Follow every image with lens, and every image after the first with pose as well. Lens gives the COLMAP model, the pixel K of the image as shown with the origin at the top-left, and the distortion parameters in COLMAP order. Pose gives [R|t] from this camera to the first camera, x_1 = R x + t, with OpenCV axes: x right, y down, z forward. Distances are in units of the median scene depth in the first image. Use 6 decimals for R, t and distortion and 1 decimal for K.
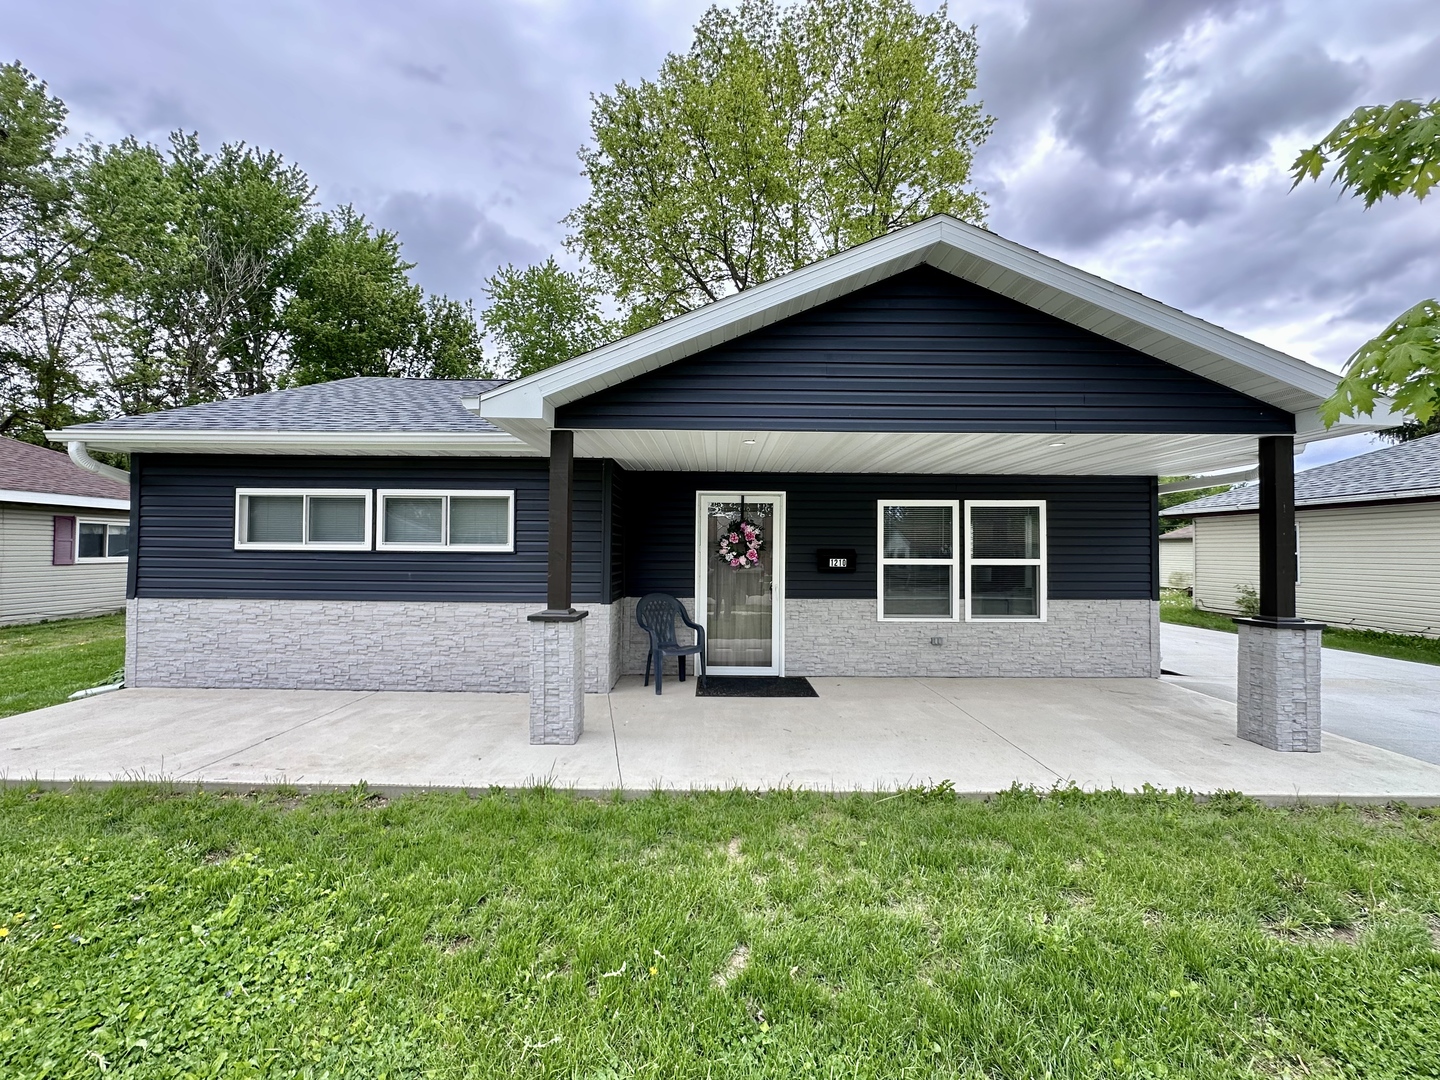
lens RADIAL K [[565.7, 0, 713.7], [0, 565.7, 540.3], [0, 0, 1]] dist [-0.000501, 0.000280]
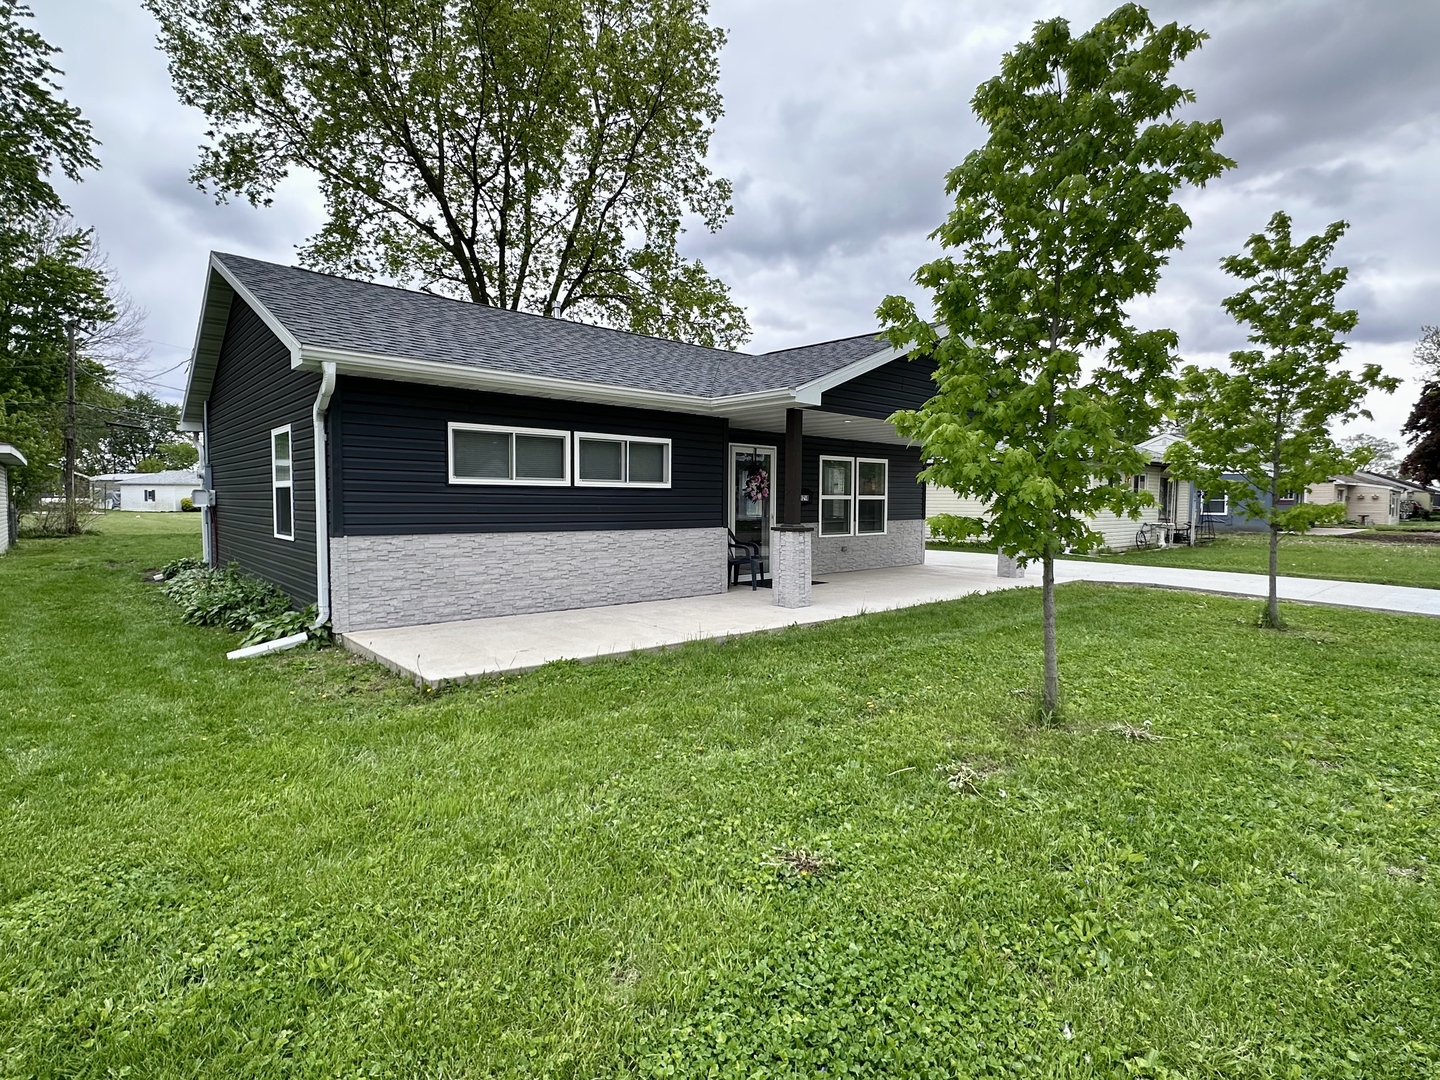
lens RADIAL K [[734.1, 0, 720.0], [0, 734.1, 540.0], [0, 0, 1]] dist [0.000660, 0.000094]
pose [[0.742767, -0.039377, 0.668391, -1.184748], [-0.012602, 0.997270, 0.072756, 0.012825], [-0.669431, -0.062464, 0.740243, -0.246259]]
